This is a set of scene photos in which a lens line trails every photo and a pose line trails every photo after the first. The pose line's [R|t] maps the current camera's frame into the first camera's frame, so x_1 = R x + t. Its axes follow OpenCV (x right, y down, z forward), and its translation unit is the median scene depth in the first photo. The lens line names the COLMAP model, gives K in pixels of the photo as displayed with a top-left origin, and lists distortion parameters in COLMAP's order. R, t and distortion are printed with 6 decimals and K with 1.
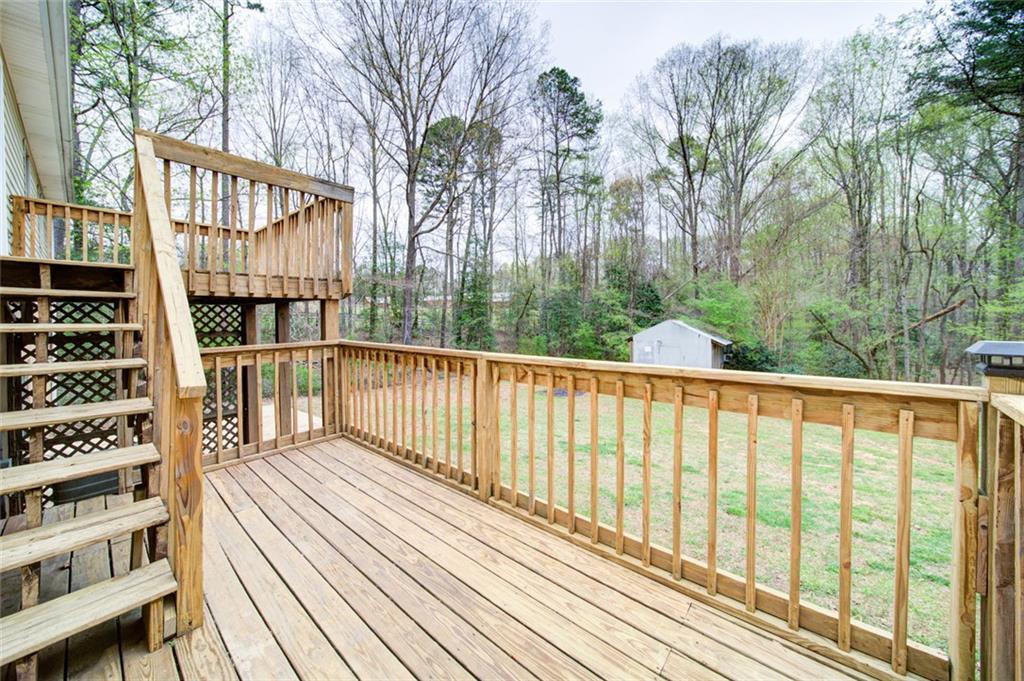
lens RADIAL K [[372.5, 0, 510.2], [0, 372.5, 321.4], [0, 0, 1]] dist [-0.000511, -0.000134]
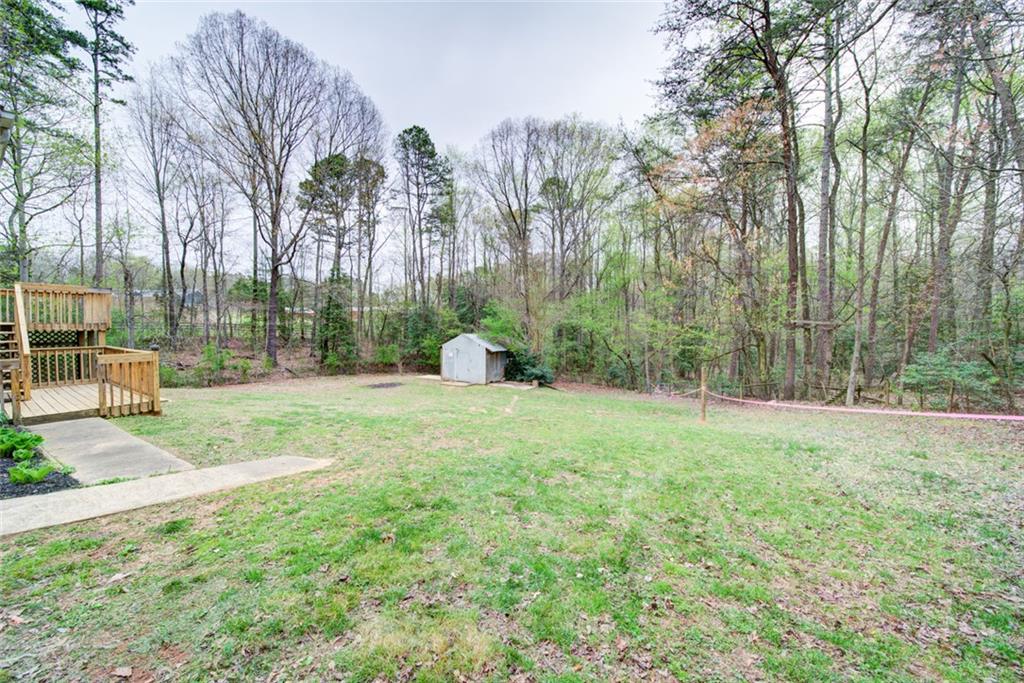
lens RADIAL K [[372.5, 0, 510.2], [0, 372.5, 322.4], [0, 0, 1]] dist [-0.000511, -0.000134]
pose [[0.987197, 0.008628, 0.159274, 0.404290], [-0.004280, 0.999609, -0.027621, -0.011658], [-0.159450, 0.026586, 0.986848, -0.426982]]
